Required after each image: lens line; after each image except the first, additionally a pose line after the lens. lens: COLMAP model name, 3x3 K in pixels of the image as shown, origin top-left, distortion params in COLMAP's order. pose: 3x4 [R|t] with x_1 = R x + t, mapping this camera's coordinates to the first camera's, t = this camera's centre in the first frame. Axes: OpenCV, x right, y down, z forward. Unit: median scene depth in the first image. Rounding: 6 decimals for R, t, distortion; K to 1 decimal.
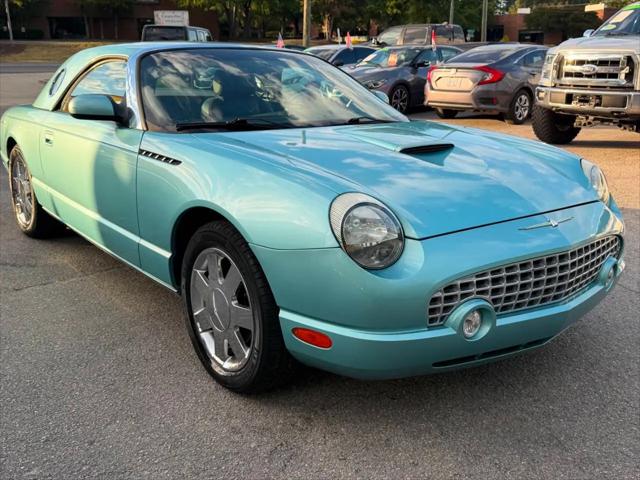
lens RADIAL K [[607.7, 0, 320.0], [0, 607.7, 240.0], [0, 0, 1]] dist [0.106829, -0.225785]
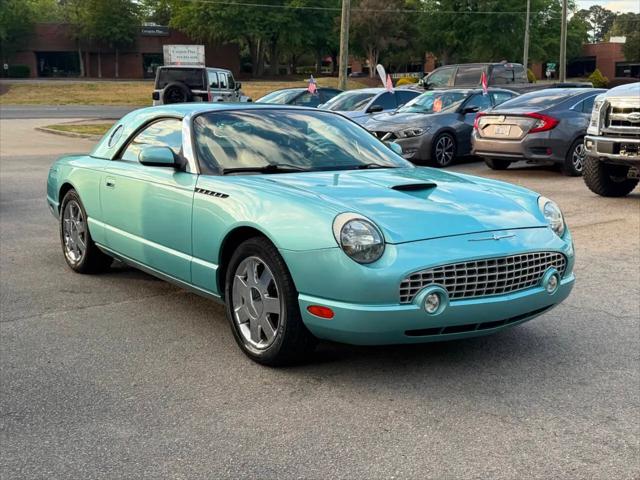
lens RADIAL K [[759.4, 0, 320.0], [0, 759.4, 240.0], [0, 0, 1]] dist [0.065169, 0.019401]
pose [[0.998574, 0.005189, -0.053136, 0.054464], [-0.010791, 0.994341, -0.105684, 0.123345], [0.052287, 0.106107, 0.992979, -0.550418]]
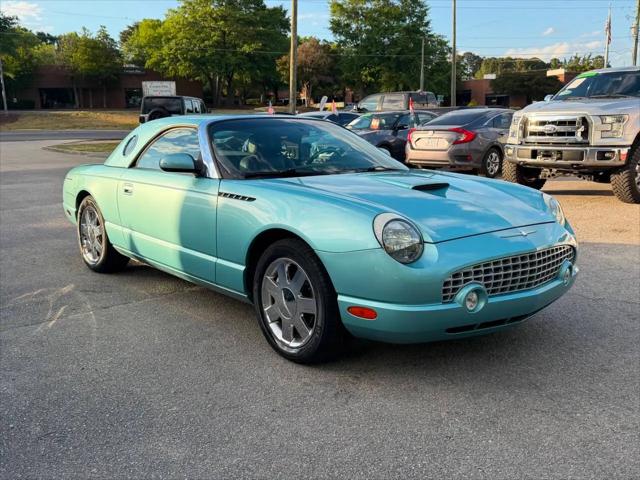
lens RADIAL K [[585.9, 0, 315.4], [0, 585.9, 242.7], [0, 0, 1]] dist [0.099547, -0.177477]
pose [[0.999586, -0.020107, 0.020604, -0.102304], [0.021836, 0.995928, -0.087470, 0.077811], [-0.018762, 0.087884, 0.995954, -0.274764]]
